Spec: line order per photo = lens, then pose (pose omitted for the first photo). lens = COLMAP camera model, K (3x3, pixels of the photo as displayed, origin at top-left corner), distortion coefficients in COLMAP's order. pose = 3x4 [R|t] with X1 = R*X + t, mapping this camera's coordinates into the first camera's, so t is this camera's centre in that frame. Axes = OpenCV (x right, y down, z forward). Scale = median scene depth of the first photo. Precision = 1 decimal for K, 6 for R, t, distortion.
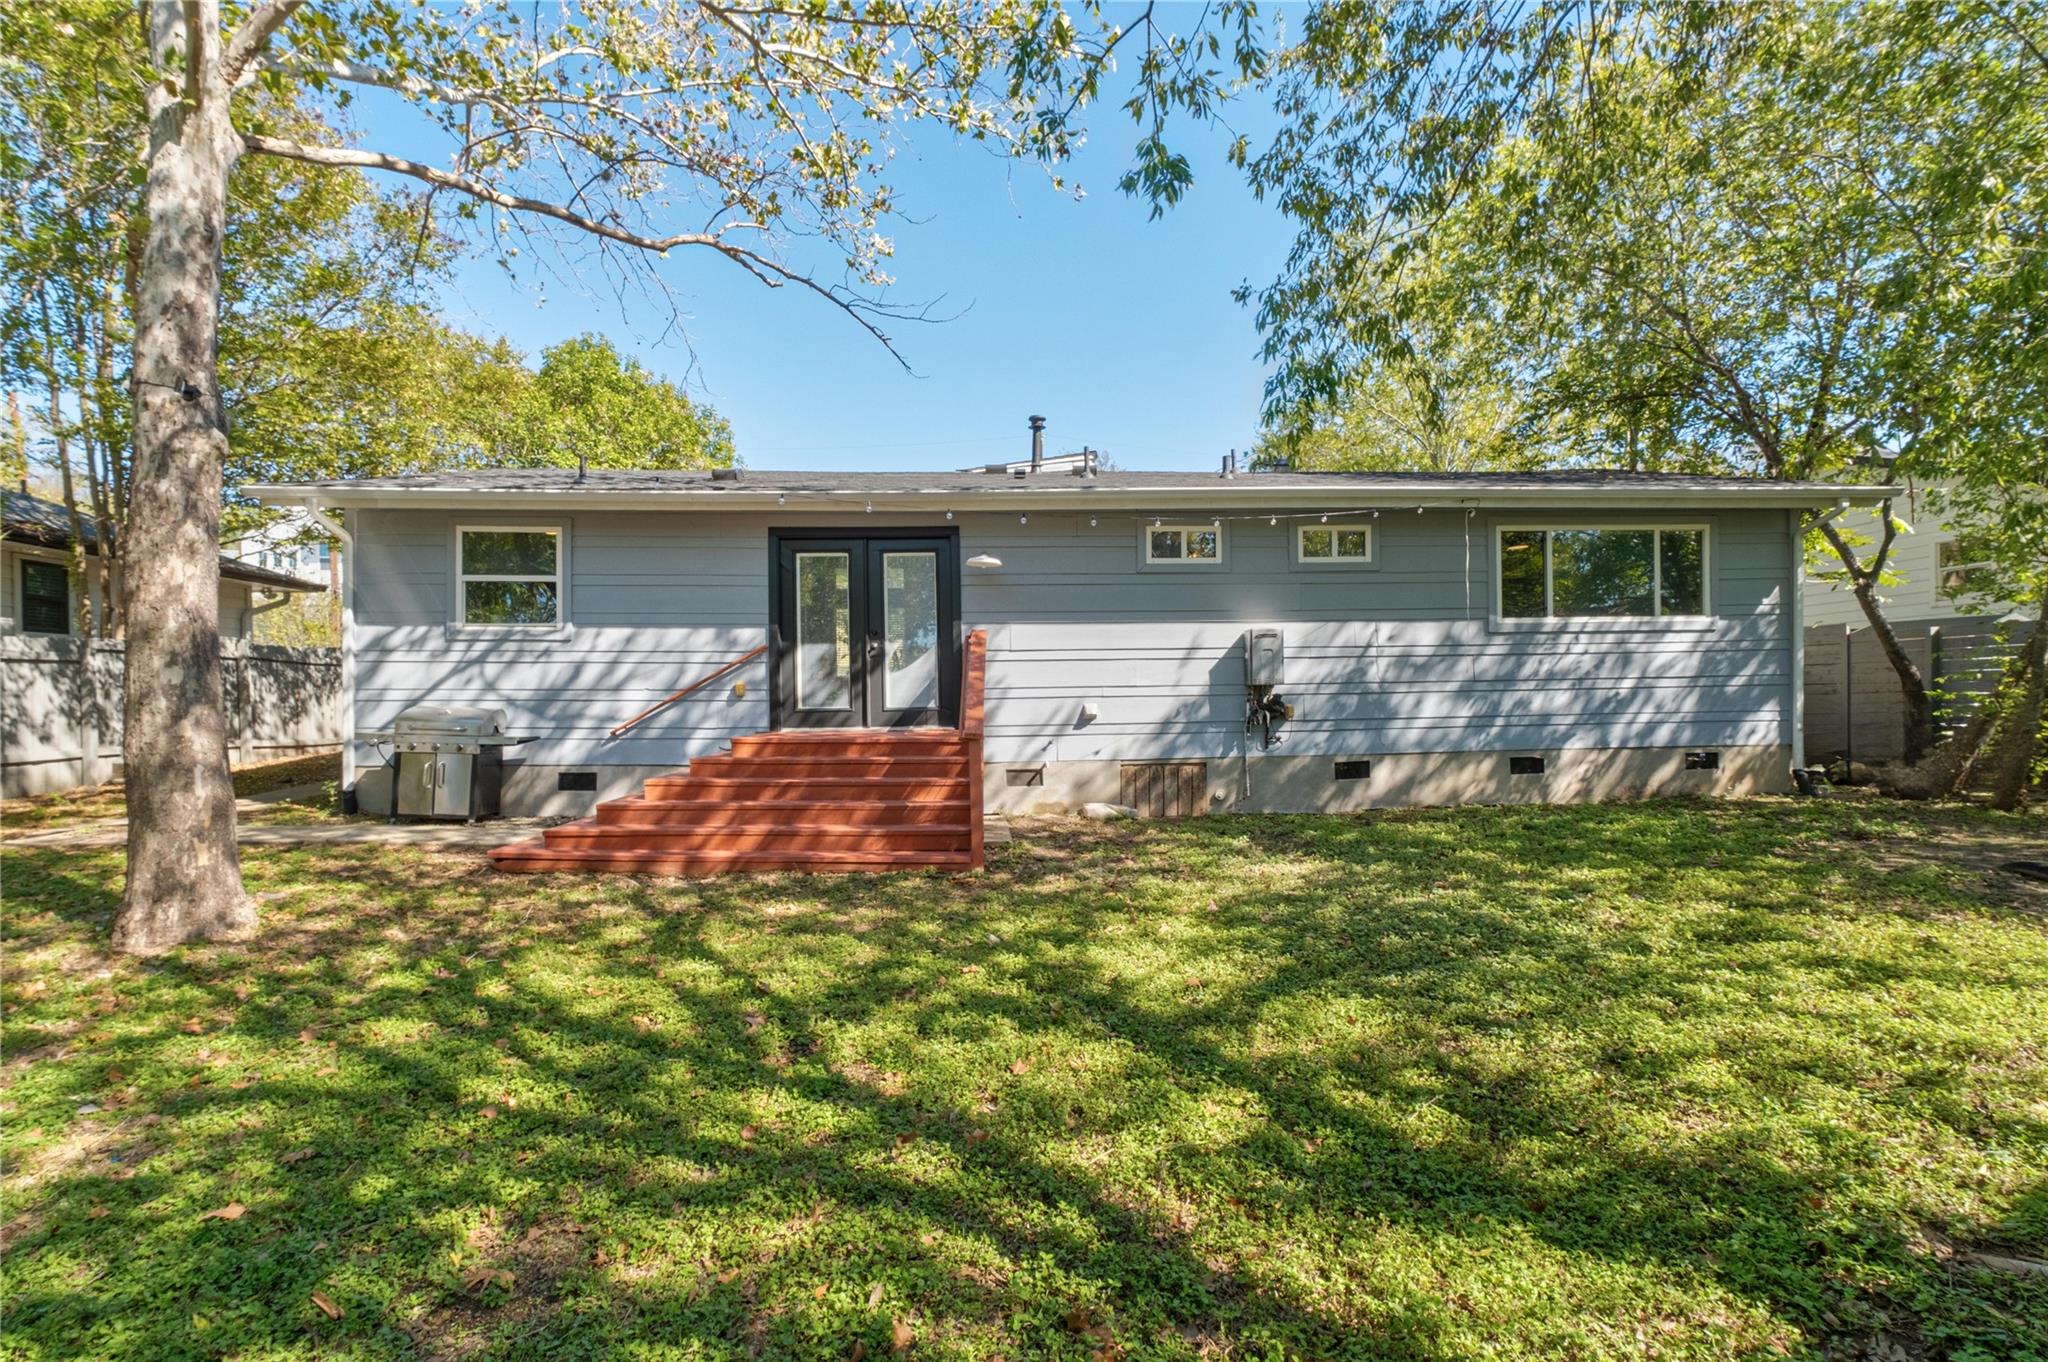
lens RADIAL K [[868.3, 0, 1011.8], [0, 868.3, 695.8], [0, 0, 1]] dist [-0.007928, 0.003786]
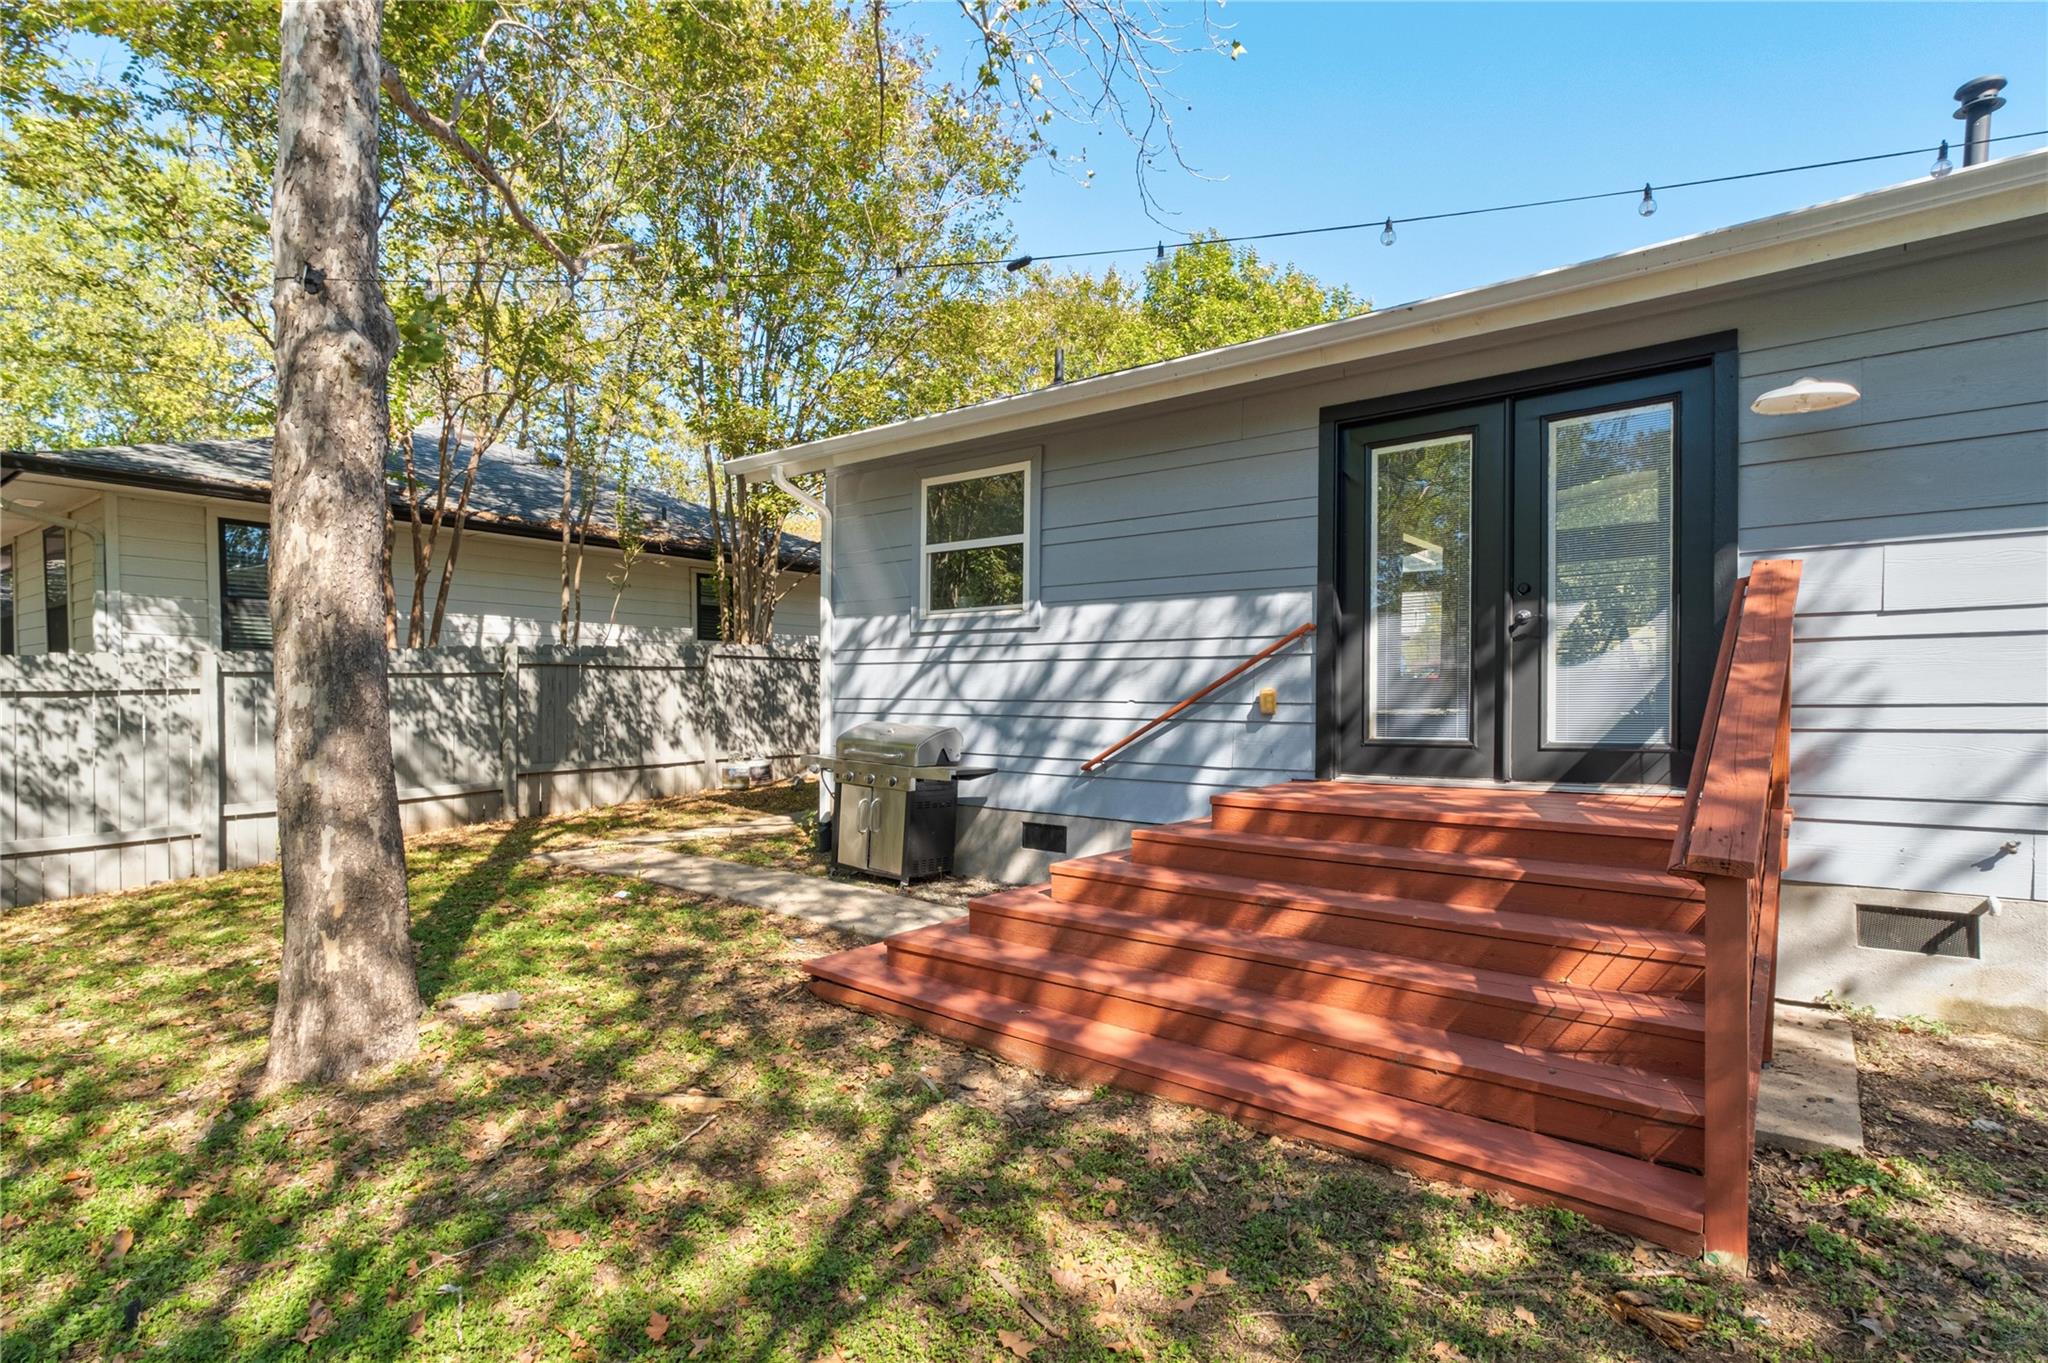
lens RADIAL K [[1025.8, 0, 1031.0], [0, 1025.8, 728.3], [0, 0, 1]] dist [-0.009813, 0.002076]
pose [[0.760784, 0.023158, -0.648592, 0.006719], [-0.000726, 0.999393, 0.034832, -0.012900], [0.649005, -0.026028, 0.760339, 0.384735]]
